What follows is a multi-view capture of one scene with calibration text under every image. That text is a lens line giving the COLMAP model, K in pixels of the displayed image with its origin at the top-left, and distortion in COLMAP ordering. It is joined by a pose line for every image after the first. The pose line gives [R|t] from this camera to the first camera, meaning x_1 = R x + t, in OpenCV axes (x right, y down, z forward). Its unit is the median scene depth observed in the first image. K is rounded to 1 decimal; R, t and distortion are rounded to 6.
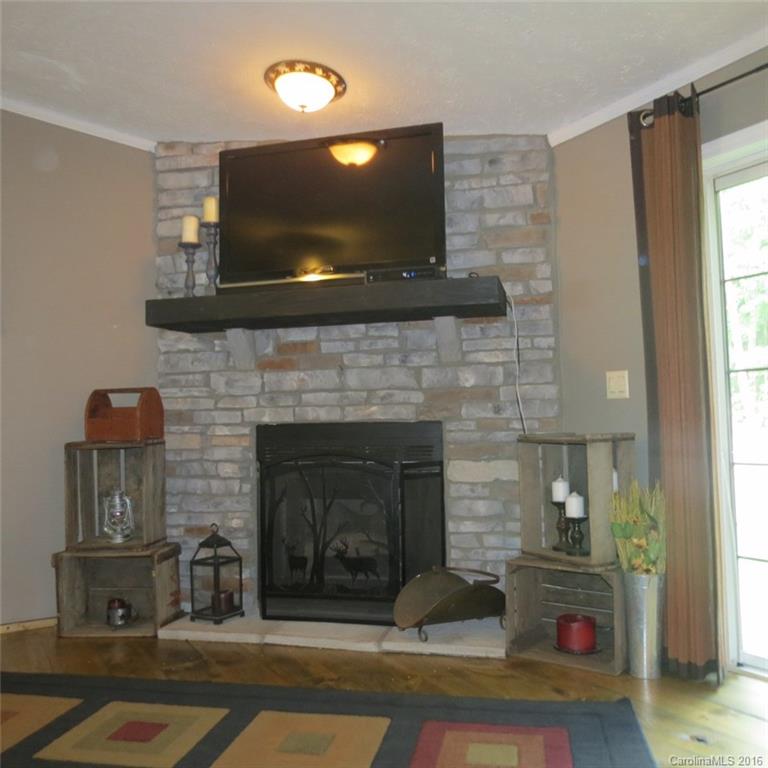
lens RADIAL K [[747.1, 0, 368.2], [0, 747.1, 382.2], [0, 0, 1]] dist [-0.049629, 0.032813]
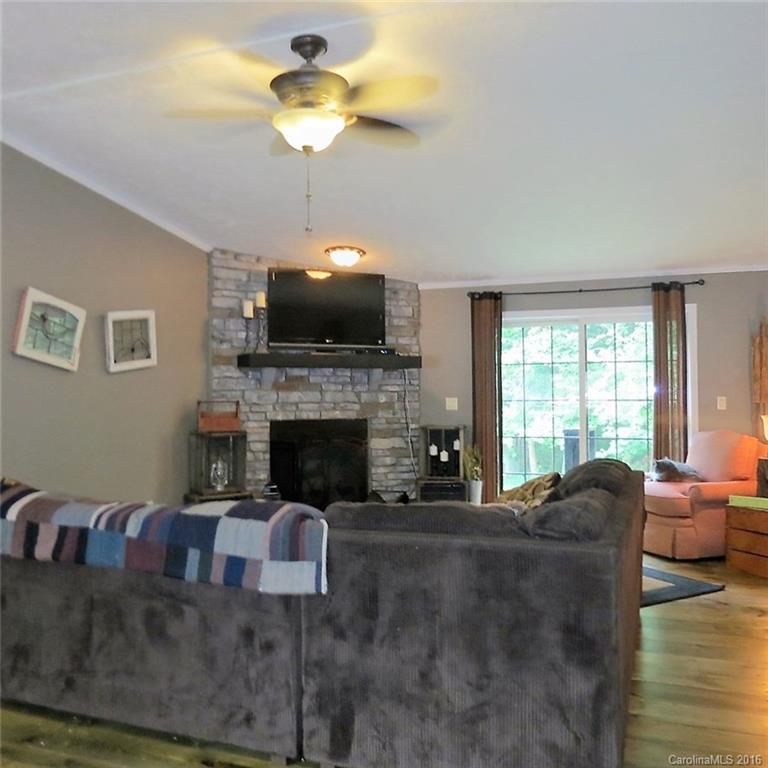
lens RADIAL K [[747.1, 0, 368.2], [0, 747.1, 382.2], [0, 0, 1]] dist [-0.049629, 0.032813]
pose [[0.774287, 0.024207, 0.632371, -1.149332], [-0.046983, 0.998709, 0.019296, -0.083619], [-0.631088, -0.044652, 0.774425, -0.542897]]
